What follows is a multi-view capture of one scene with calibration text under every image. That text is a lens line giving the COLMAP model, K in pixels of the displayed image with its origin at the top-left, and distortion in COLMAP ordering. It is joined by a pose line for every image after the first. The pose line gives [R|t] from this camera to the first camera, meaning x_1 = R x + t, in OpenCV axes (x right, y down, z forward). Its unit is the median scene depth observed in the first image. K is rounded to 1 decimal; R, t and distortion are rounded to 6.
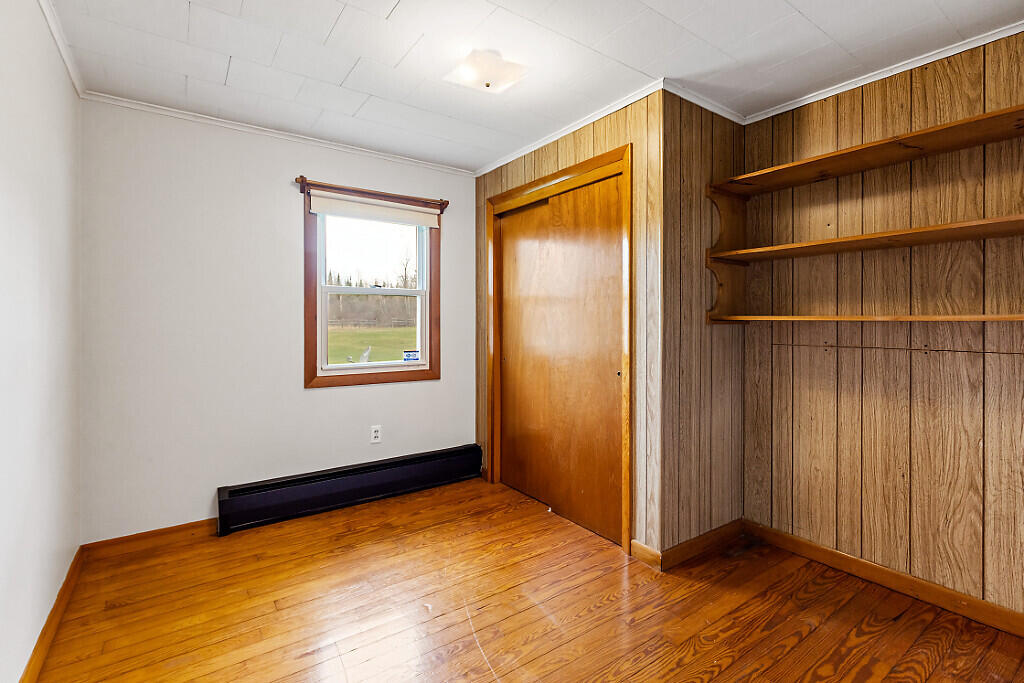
lens RADIAL K [[469.1, 0, 508.7], [0, 469.1, 333.0], [0, 0, 1]] dist [-0.001975, -0.000161]
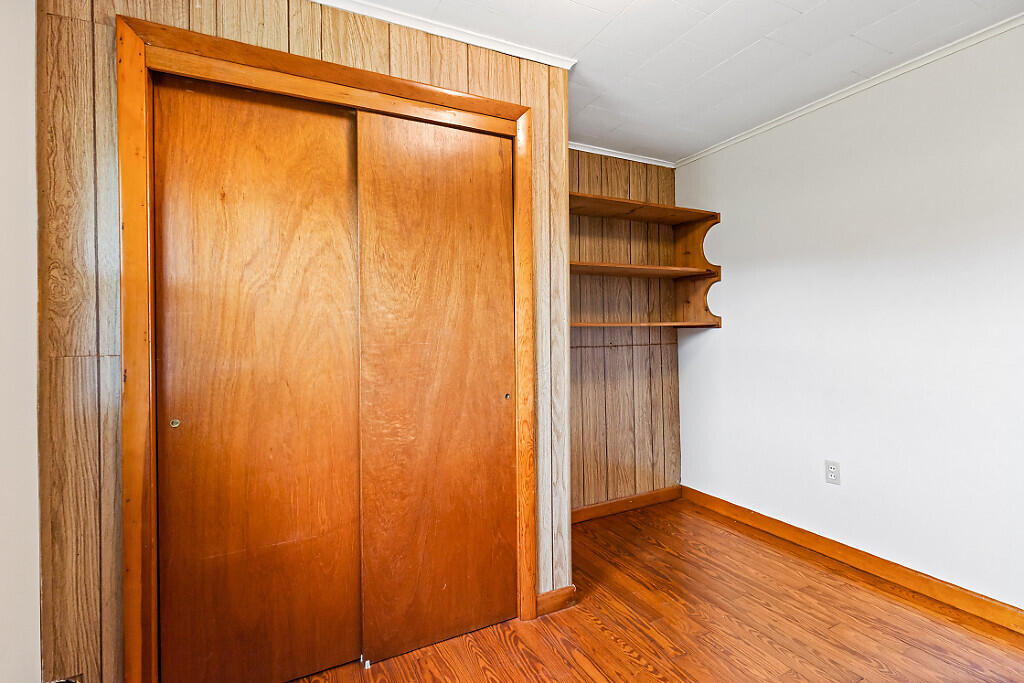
lens RADIAL K [[469.1, 0, 508.7], [0, 469.1, 333.0], [0, 0, 1]] dist [-0.001975, -0.000161]
pose [[0.158215, -0.007909, 0.987373, -0.636295], [0.040500, 0.999178, 0.001514, -0.020387], [-0.986574, 0.039749, 0.158405, 1.062802]]
